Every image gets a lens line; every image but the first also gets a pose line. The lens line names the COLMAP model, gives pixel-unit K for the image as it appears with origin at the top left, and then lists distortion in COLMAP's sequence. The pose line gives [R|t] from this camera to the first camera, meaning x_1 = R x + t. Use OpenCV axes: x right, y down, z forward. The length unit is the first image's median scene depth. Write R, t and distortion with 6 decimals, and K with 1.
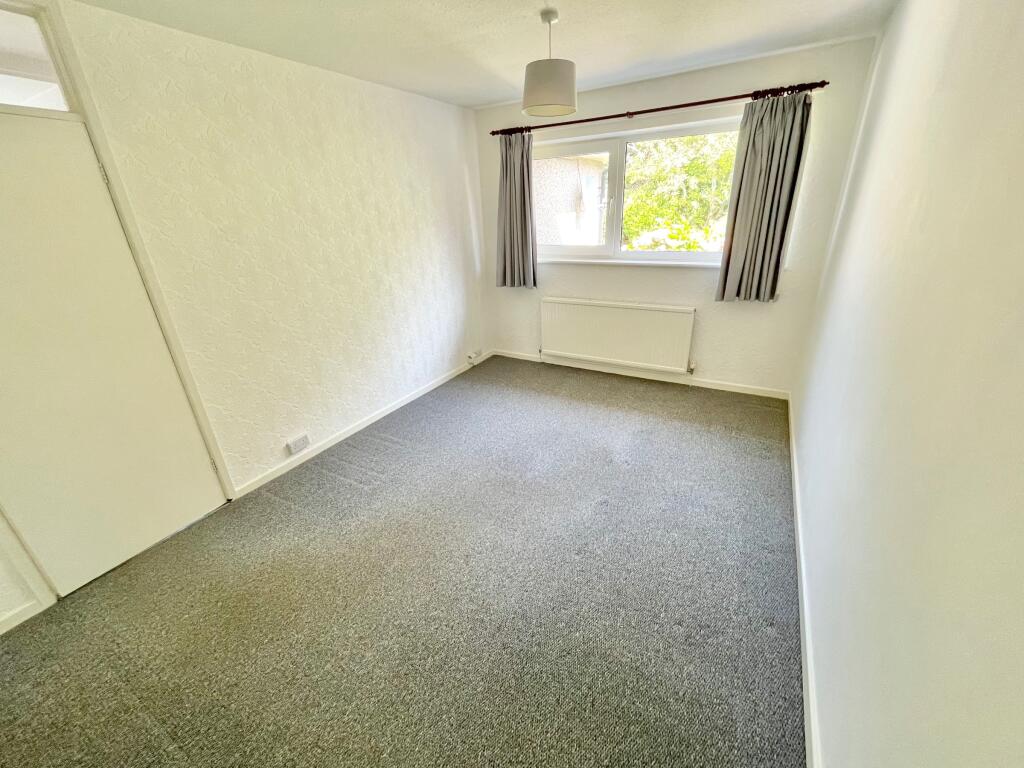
lens RADIAL K [[415.5, 0, 502.5], [0, 415.5, 379.5], [0, 0, 1]] dist [-0.005042, 0.000513]
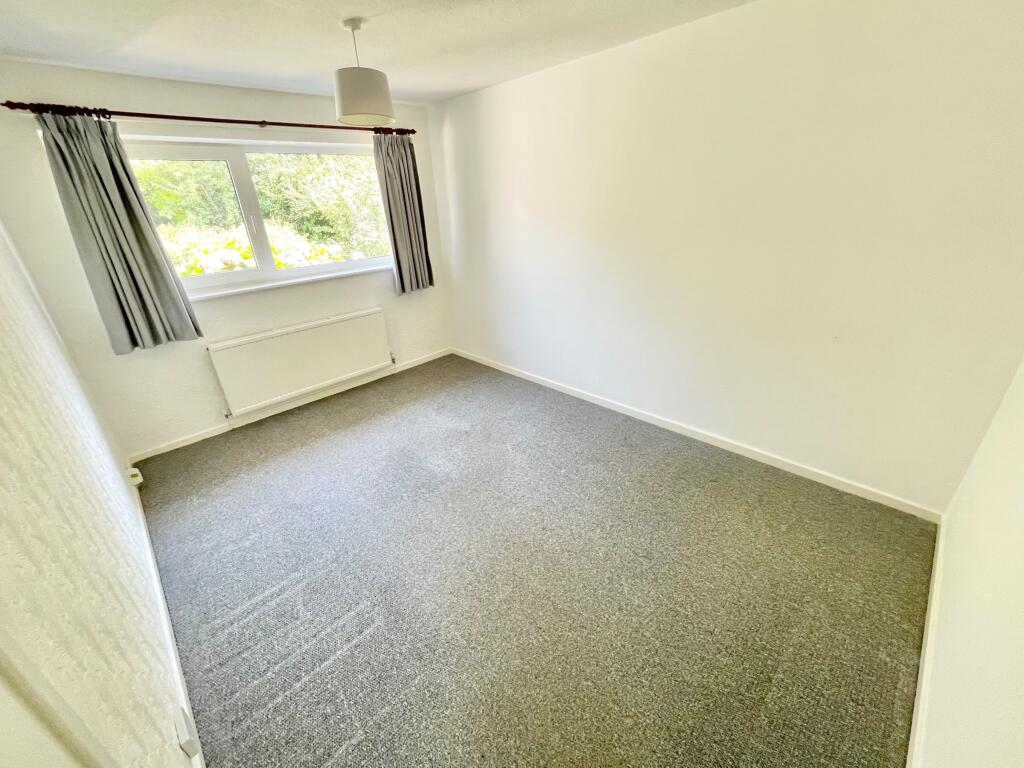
lens RADIAL K [[415.5, 0, 515.7], [0, 415.5, 380.2], [0, 0, 1]] dist [-0.005042, 0.000513]
pose [[0.252252, -0.363683, 0.896718, -0.517781], [0.404598, 0.881434, 0.243669, -0.118306], [-0.879016, 0.301344, 0.369489, 0.299100]]
